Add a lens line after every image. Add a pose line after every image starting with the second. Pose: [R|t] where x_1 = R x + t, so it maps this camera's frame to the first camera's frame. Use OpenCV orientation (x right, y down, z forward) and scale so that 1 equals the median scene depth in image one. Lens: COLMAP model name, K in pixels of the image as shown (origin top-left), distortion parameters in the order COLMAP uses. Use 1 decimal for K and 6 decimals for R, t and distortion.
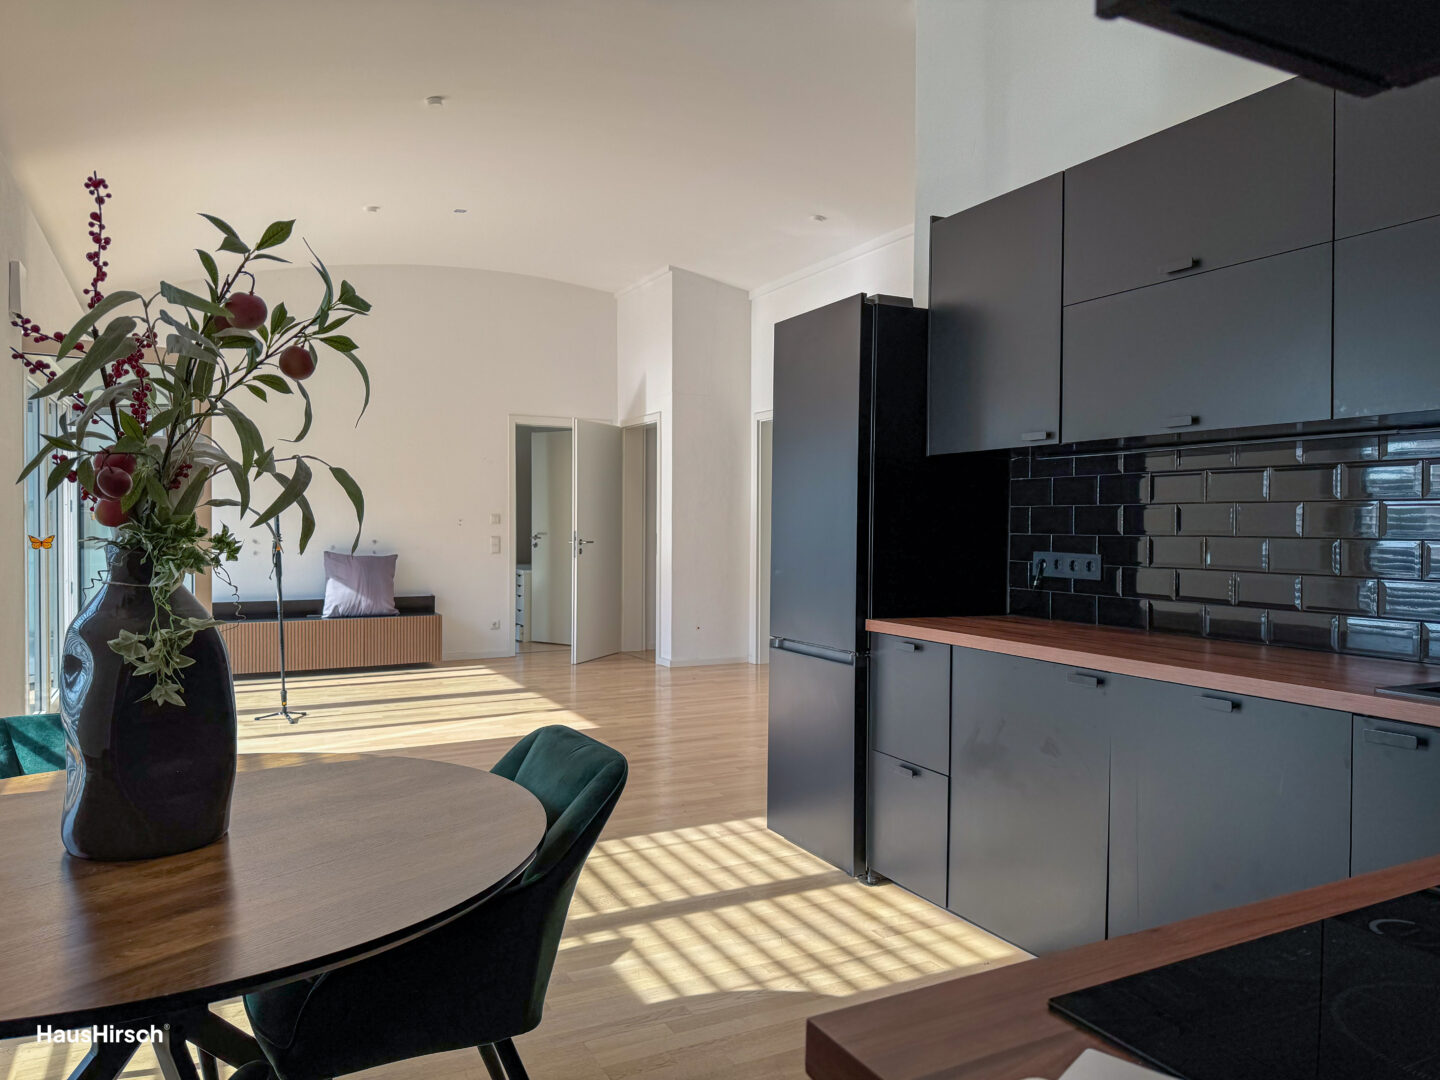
lens RADIAL K [[1040.3, 0, 714.5], [0, 1040.3, 533.7], [0, 0, 1]] dist [0.068352, -0.085773]
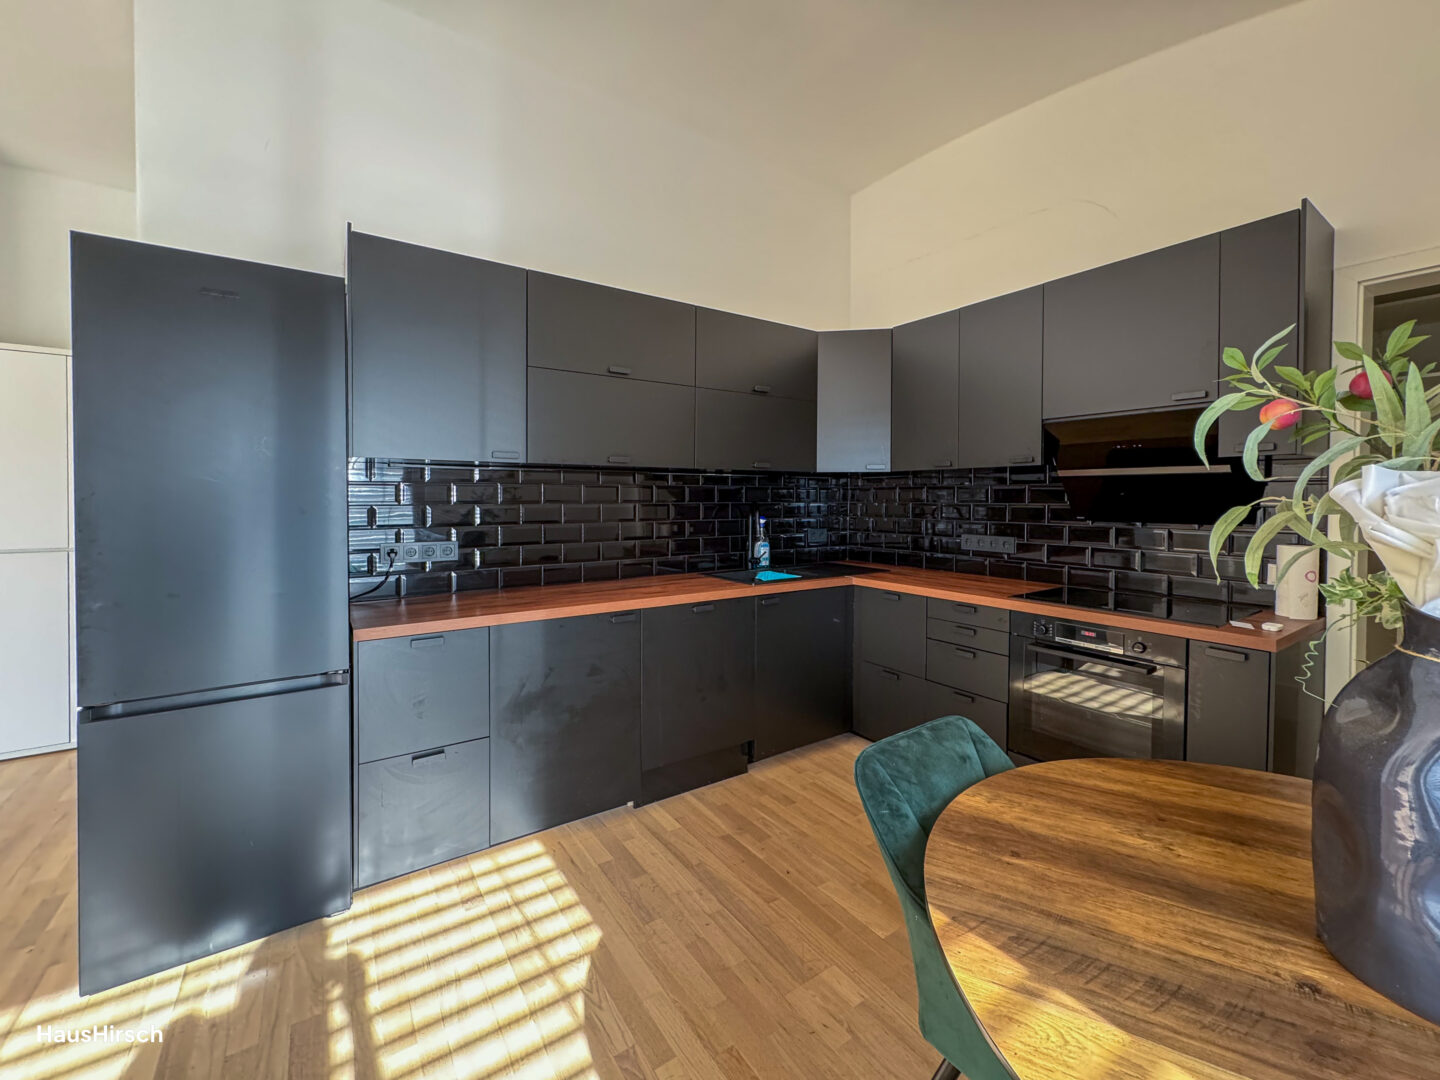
lens RADIAL K [[589.0, 0, 711.2], [0, 589.0, 505.0], [0, 0, 1]] dist [-0.002743, -0.000177]
pose [[-0.126200, -0.014749, 0.991895, -0.480938], [0.015908, 0.999731, 0.016890, -0.038692], [-0.991877, 0.017911, -0.125932, 0.862655]]
